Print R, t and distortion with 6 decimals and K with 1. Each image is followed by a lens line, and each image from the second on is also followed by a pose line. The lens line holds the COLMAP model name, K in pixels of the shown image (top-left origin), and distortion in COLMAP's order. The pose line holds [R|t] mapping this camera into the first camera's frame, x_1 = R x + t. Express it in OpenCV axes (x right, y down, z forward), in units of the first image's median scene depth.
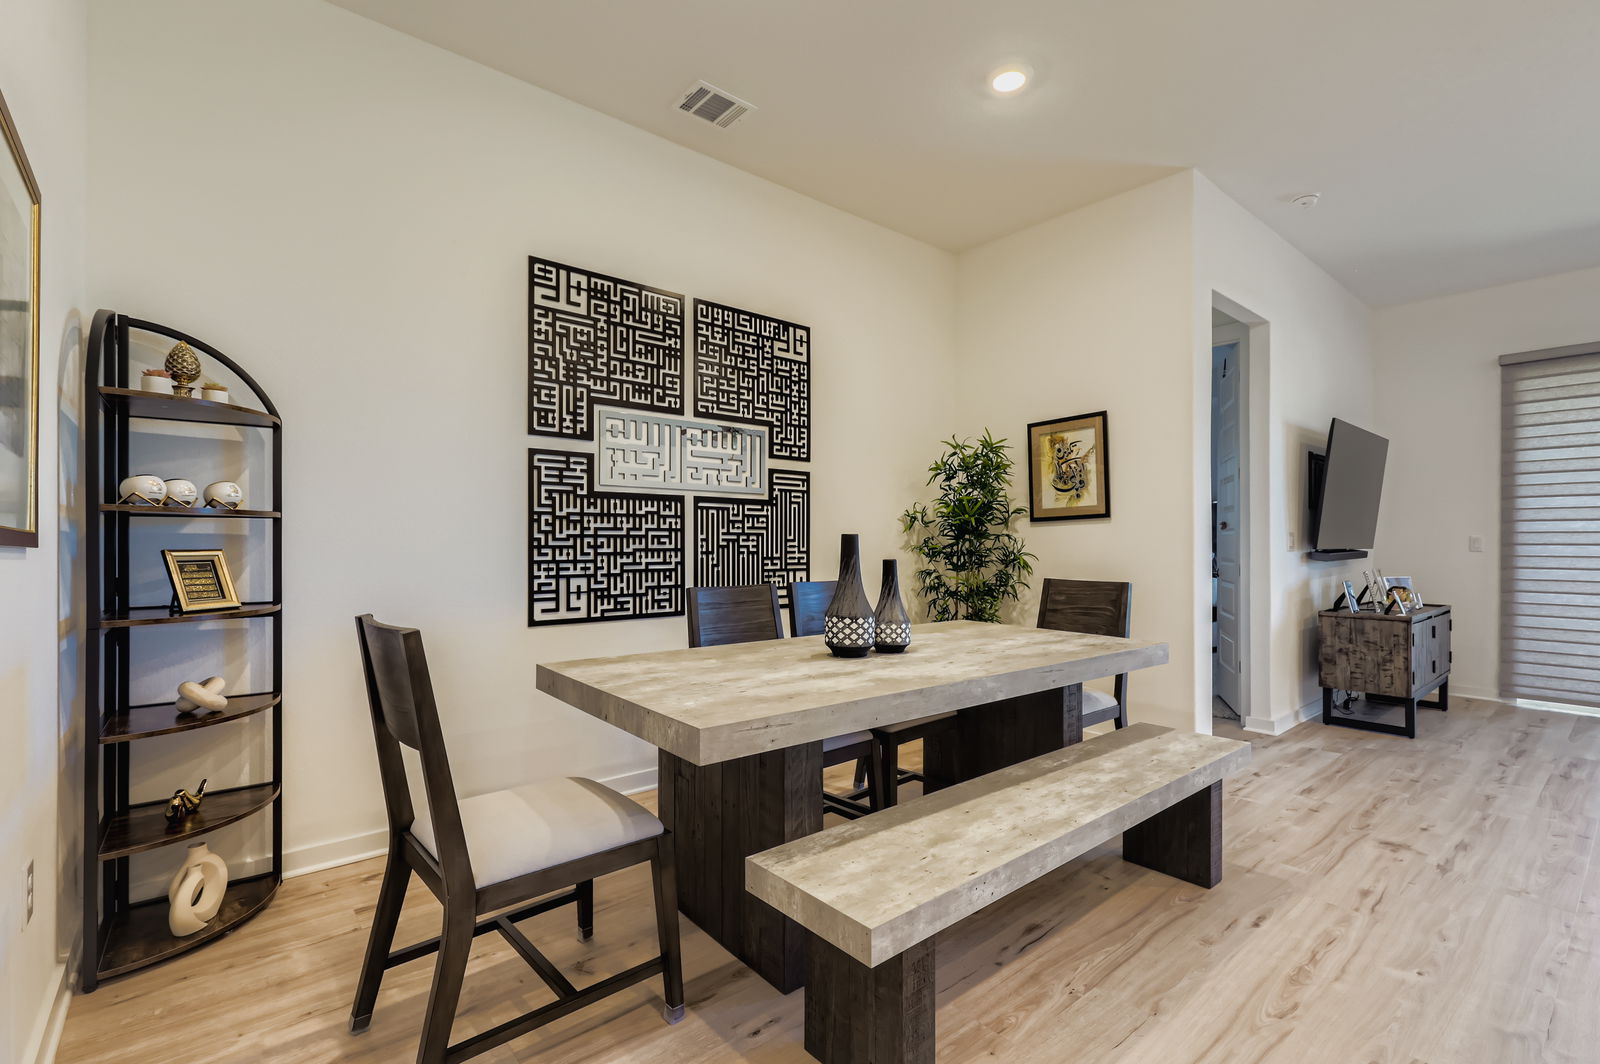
lens RADIAL K [[717.6, 0, 795.0], [0, 717.6, 538.7], [0, 0, 1]] dist [0.003242, -0.002257]
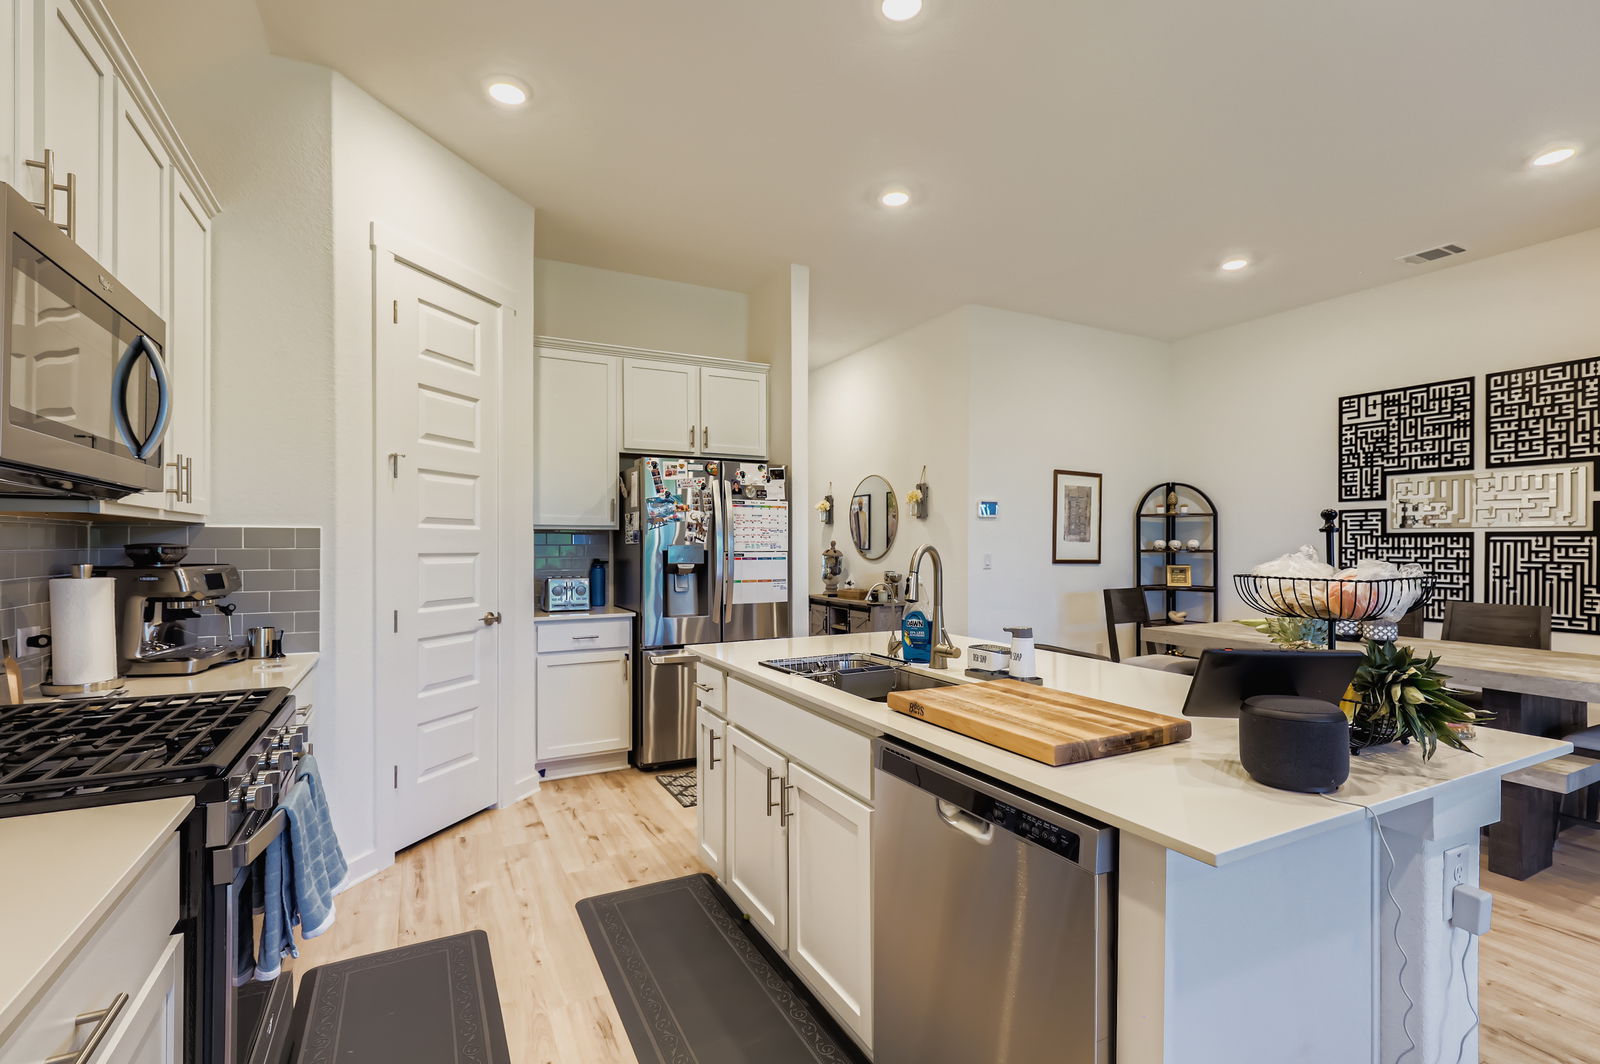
lens RADIAL K [[717.6, 0, 804.3], [0, 717.6, 552.8], [0, 0, 1]] dist [0.003242, -0.002257]
pose [[-0.204730, 0.008778, -0.978779, 1.381698], [0.000202, 0.999960, 0.008926, -0.035300], [0.978819, 0.001629, -0.204723, 0.091947]]
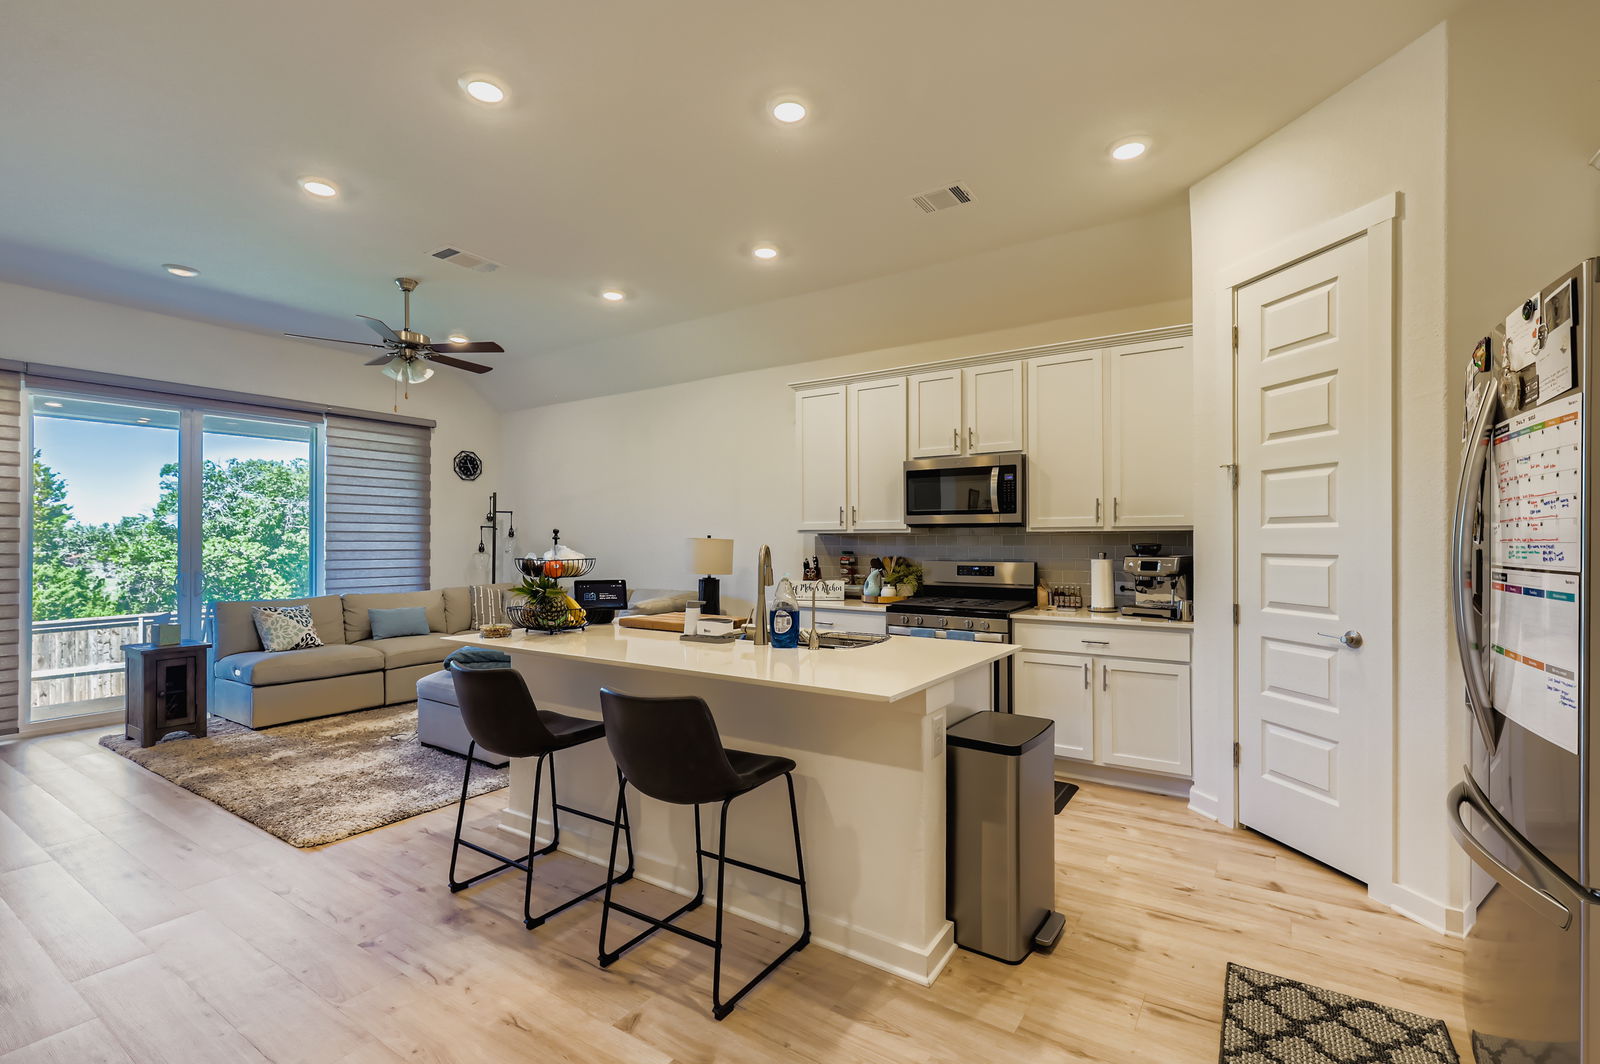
lens RADIAL K [[717.6, 0, 800.7], [0, 717.6, 535.2], [0, 0, 1]] dist [0.003242, -0.002257]
pose [[-0.292171, 0.004595, 0.956355, -0.109400], [-0.000760, 0.999987, -0.005037, -0.044562], [-0.956366, -0.002198, -0.292164, 0.274488]]
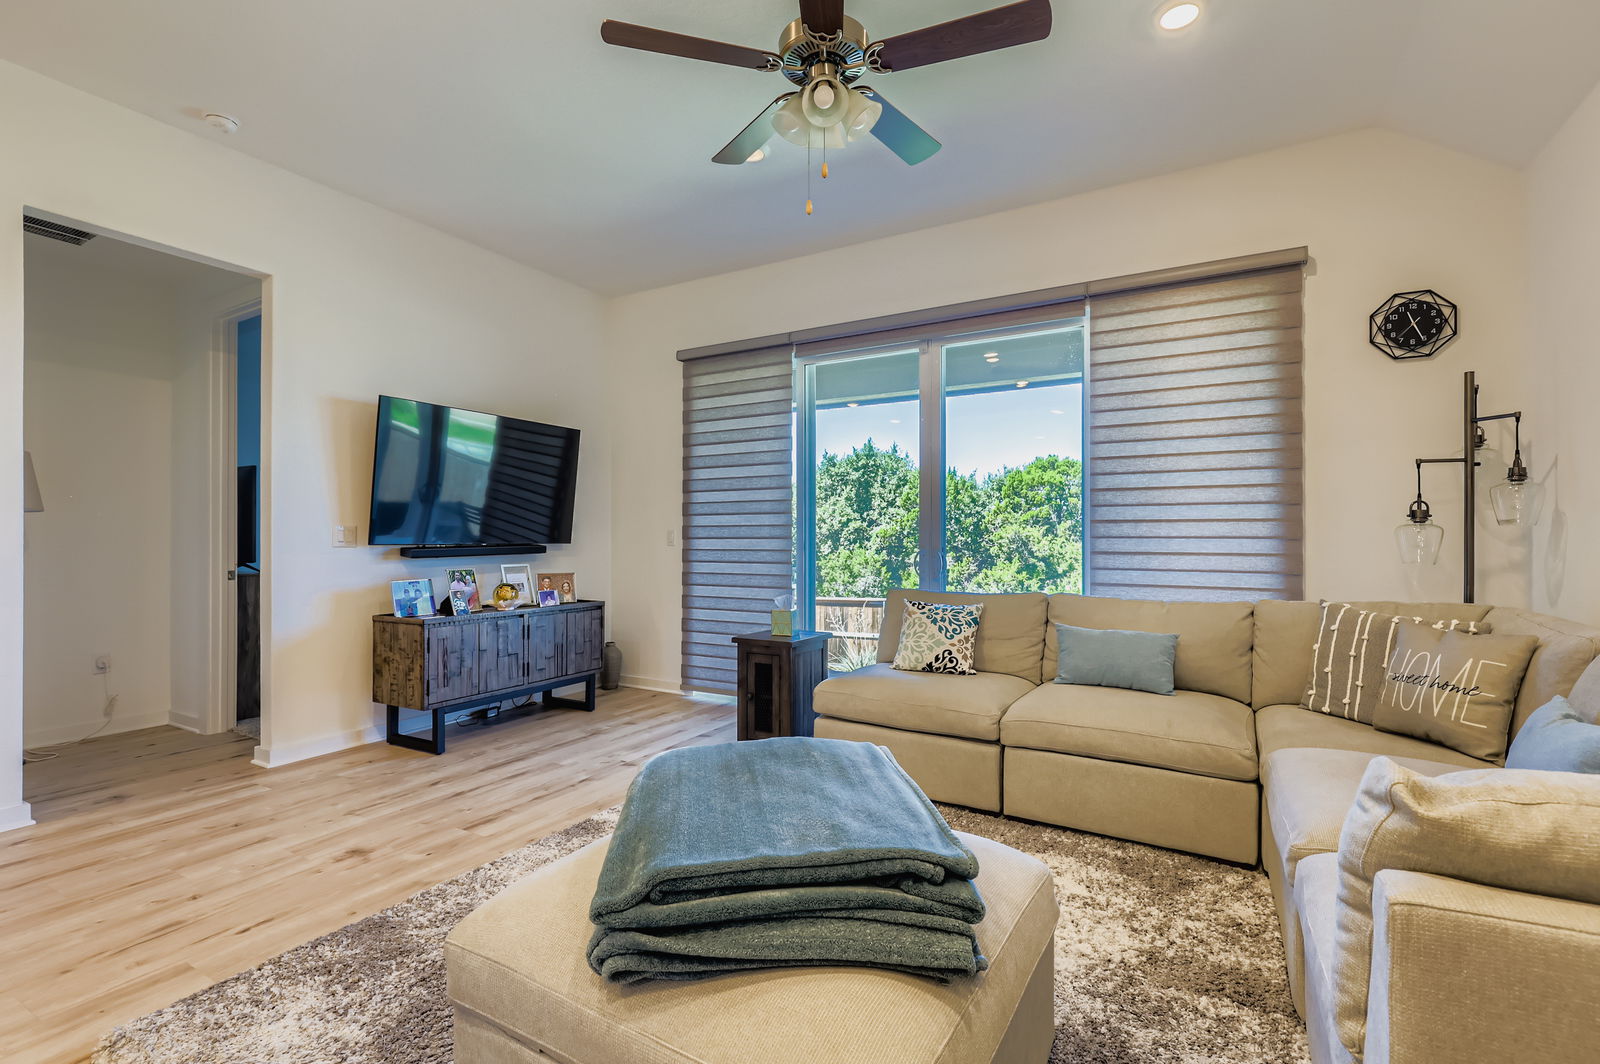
lens RADIAL K [[717.6, 0, 796.7], [0, 717.6, 534.7], [0, 0, 1]] dist [0.003242, -0.002257]
pose [[0.935681, -0.001468, 0.352844, 1.197752], [0.002945, 0.999989, -0.003650, 0.011193], [-0.352835, 0.004454, 0.935675, 0.006265]]
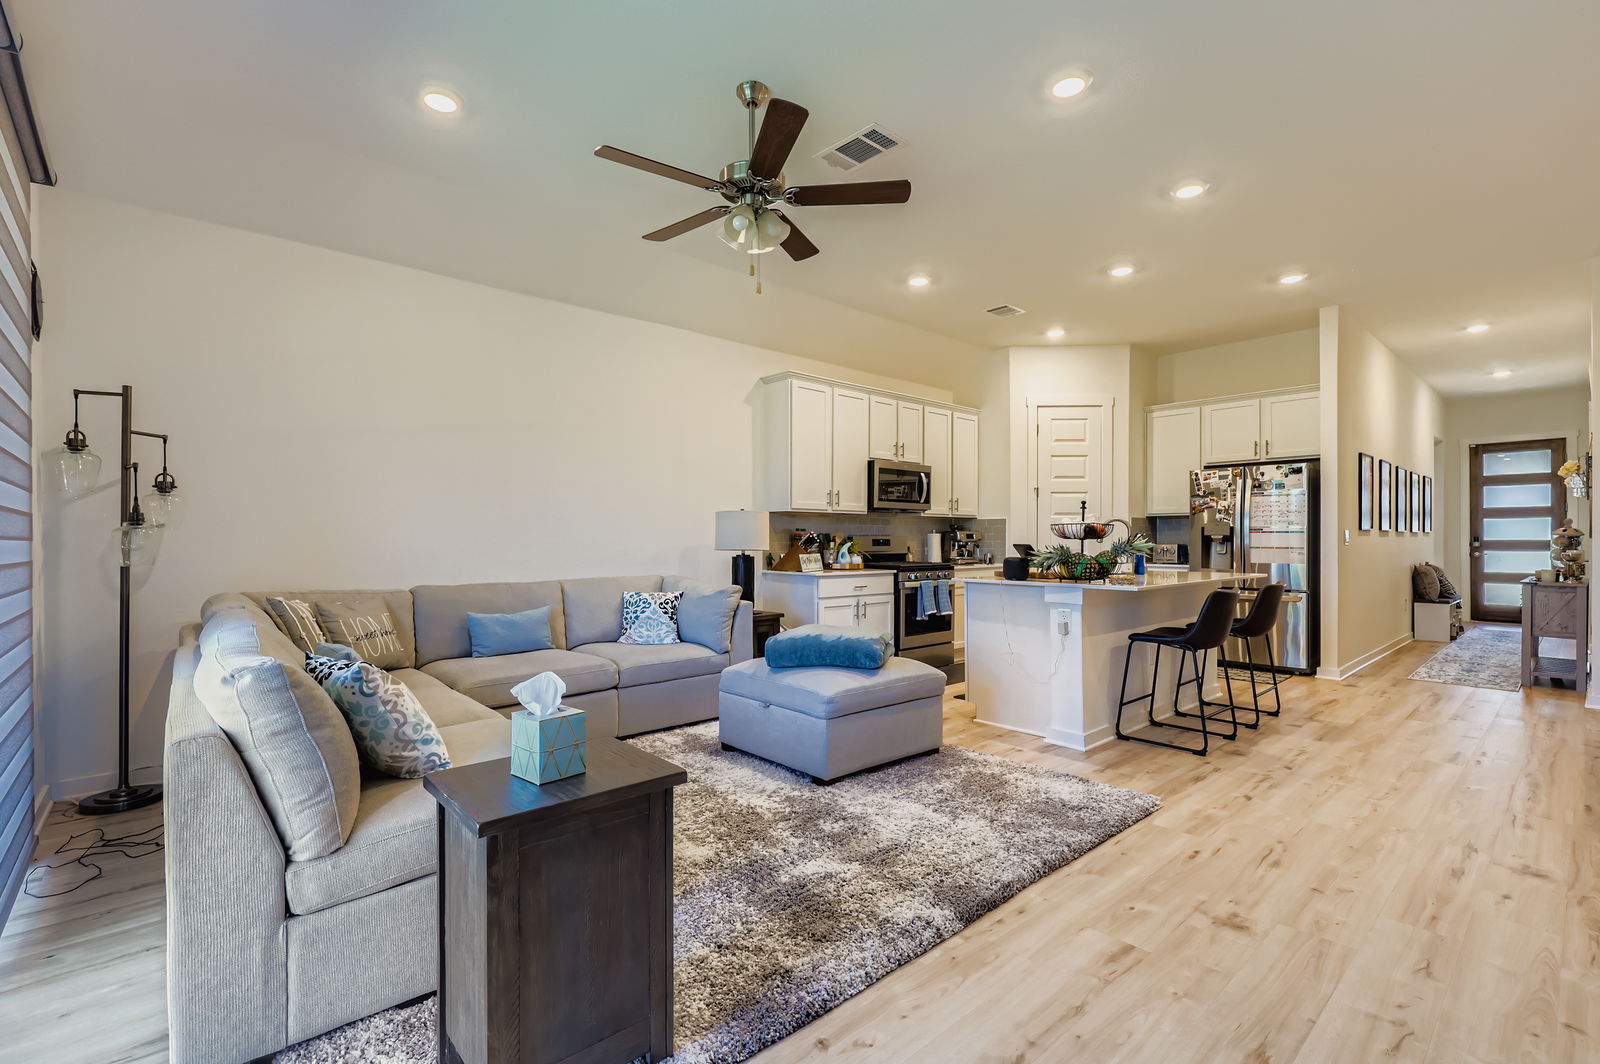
lens RADIAL K [[717.6, 0, 790.5], [0, 717.6, 538.7], [0, 0, 1]] dist [0.003242, -0.002257]
pose [[-0.999248, -0.003825, -0.038593, 1.436584], [-0.003684, 0.999986, -0.003708, 0.013874], [0.038606, -0.003563, -0.999248, 1.491760]]
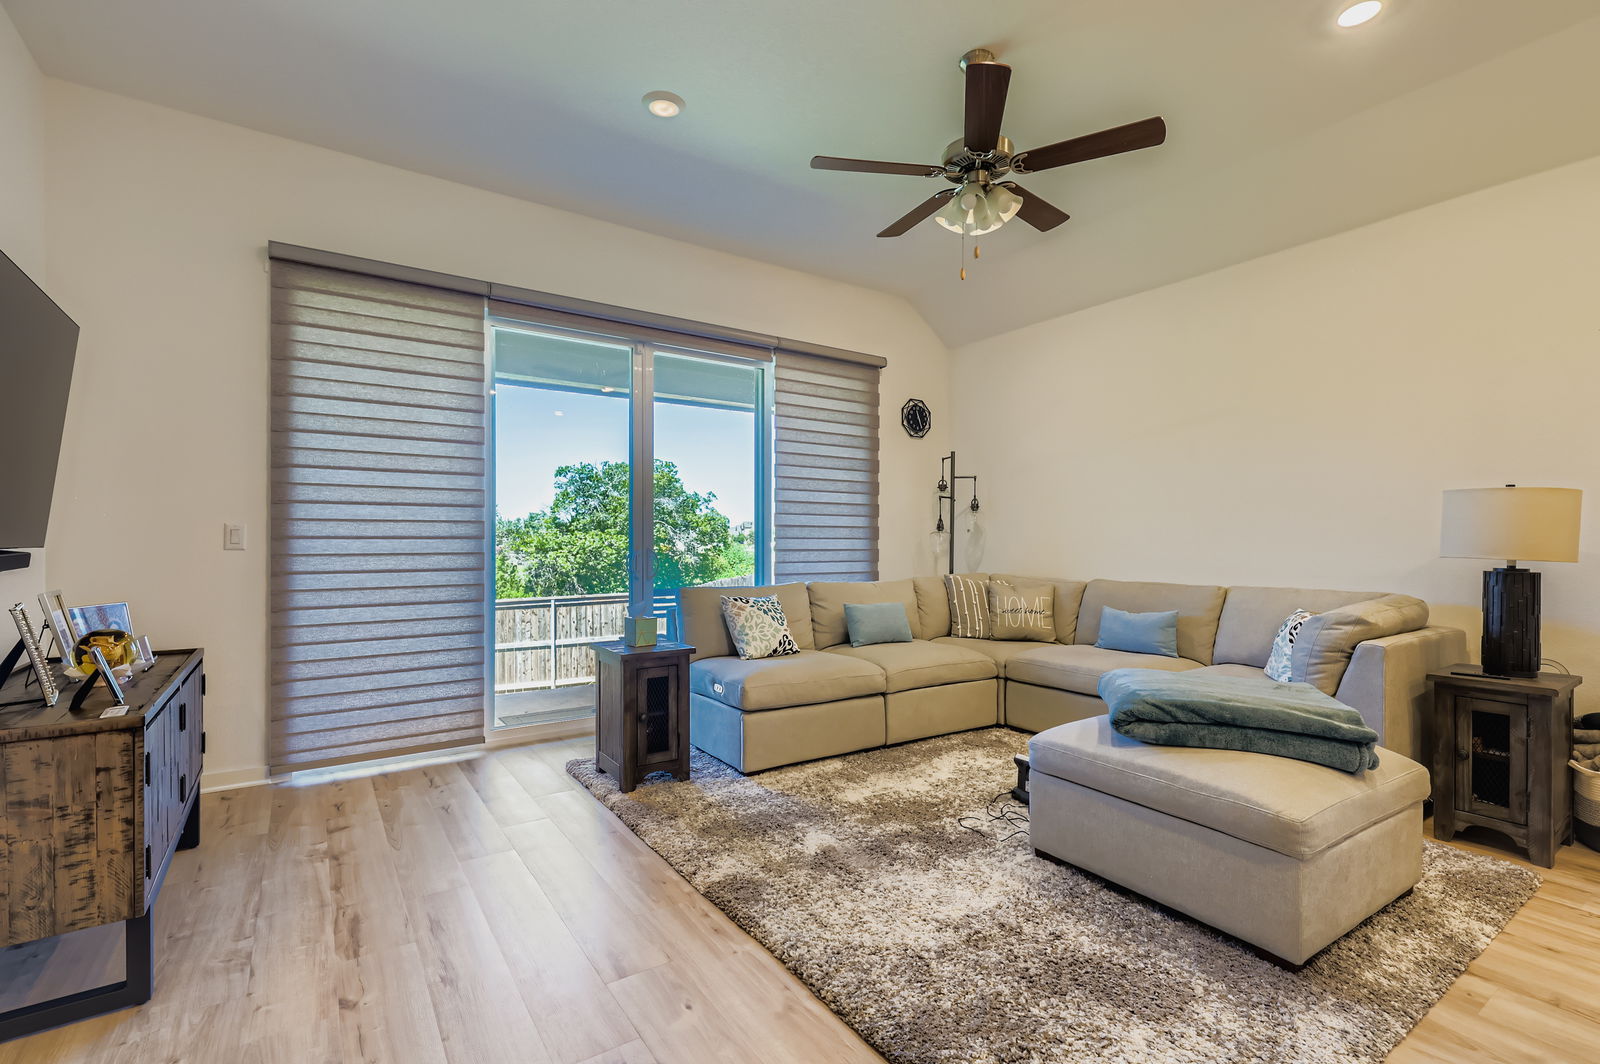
lens RADIAL K [[717.6, 0, 796.8], [0, 717.6, 538.6], [0, 0, 1]] dist [0.003242, -0.002257]
pose [[0.093655, -0.003039, 0.995600, 0.599839], [-0.002050, 0.999993, 0.003245, 0.008779], [-0.995603, -0.002345, 0.093648, 0.729237]]
